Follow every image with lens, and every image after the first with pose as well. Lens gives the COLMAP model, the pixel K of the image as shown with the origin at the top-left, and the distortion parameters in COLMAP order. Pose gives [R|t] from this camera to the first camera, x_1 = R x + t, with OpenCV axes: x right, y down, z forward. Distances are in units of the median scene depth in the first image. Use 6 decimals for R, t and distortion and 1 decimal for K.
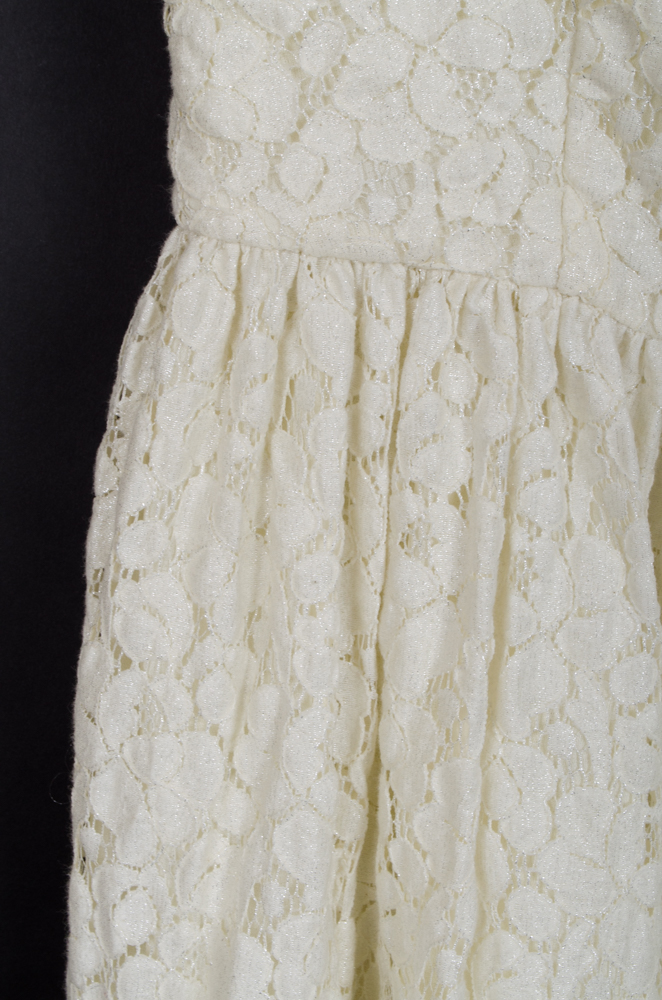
lens RADIAL K [[1725.3, 0, 328.4], [0, 1725.3, 500.3], [0, 0, 1]] dist [0.006811, 0.000000]
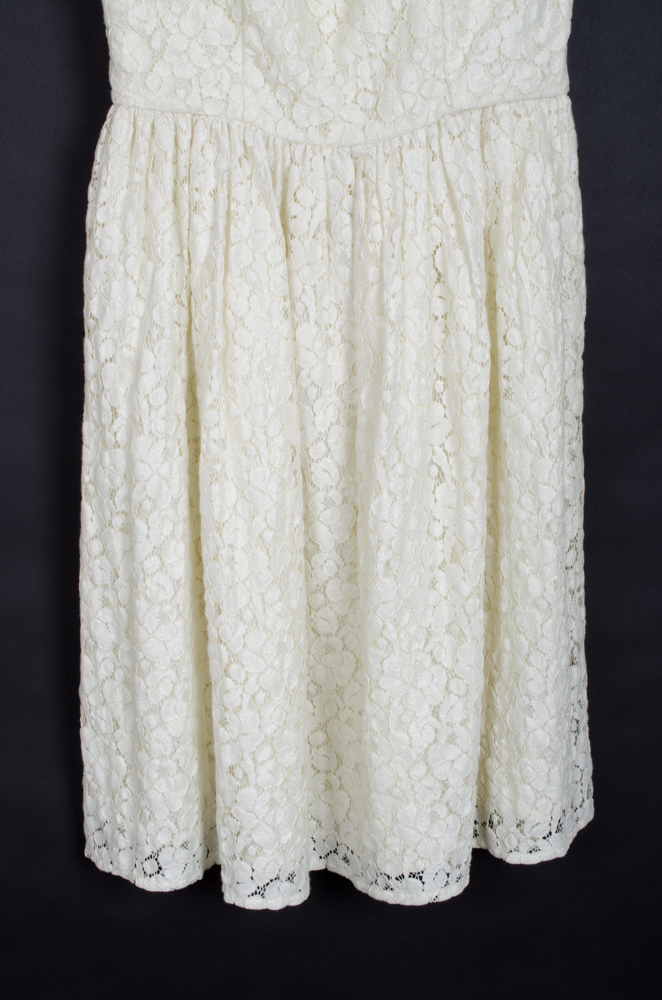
lens RADIAL K [[1512.9, 0, 342.9], [0, 1512.9, 534.7], [0, 0, 1]] dist [-0.010528, 0.000000]
pose [[0.999306, -0.032148, 0.018833, 0.228753], [0.031978, 0.999445, 0.009279, 0.557783], [-0.019121, -0.008671, 0.999780, -1.566703]]
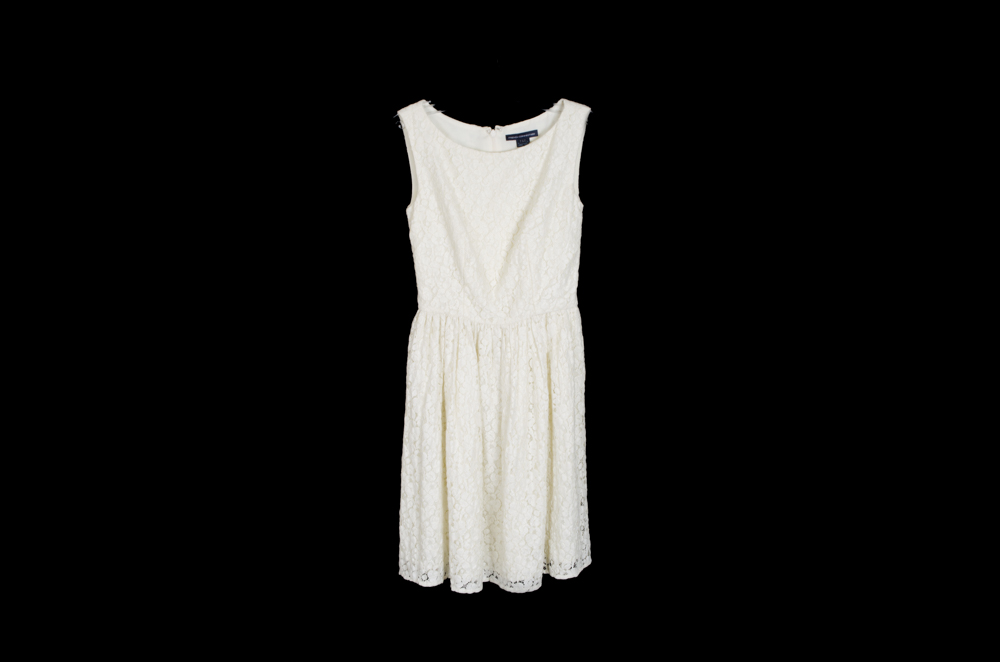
lens RADIAL K [[1725.3, 0, 530.4], [0, 1725.3, 280.2], [0, 0, 1]] dist [0.006811, 0.000000]
pose [[0.999818, -0.016511, 0.009600, 0.380344], [0.016681, 0.999701, -0.017882, -0.141607], [-0.009302, 0.018039, 0.999794, -7.445820]]
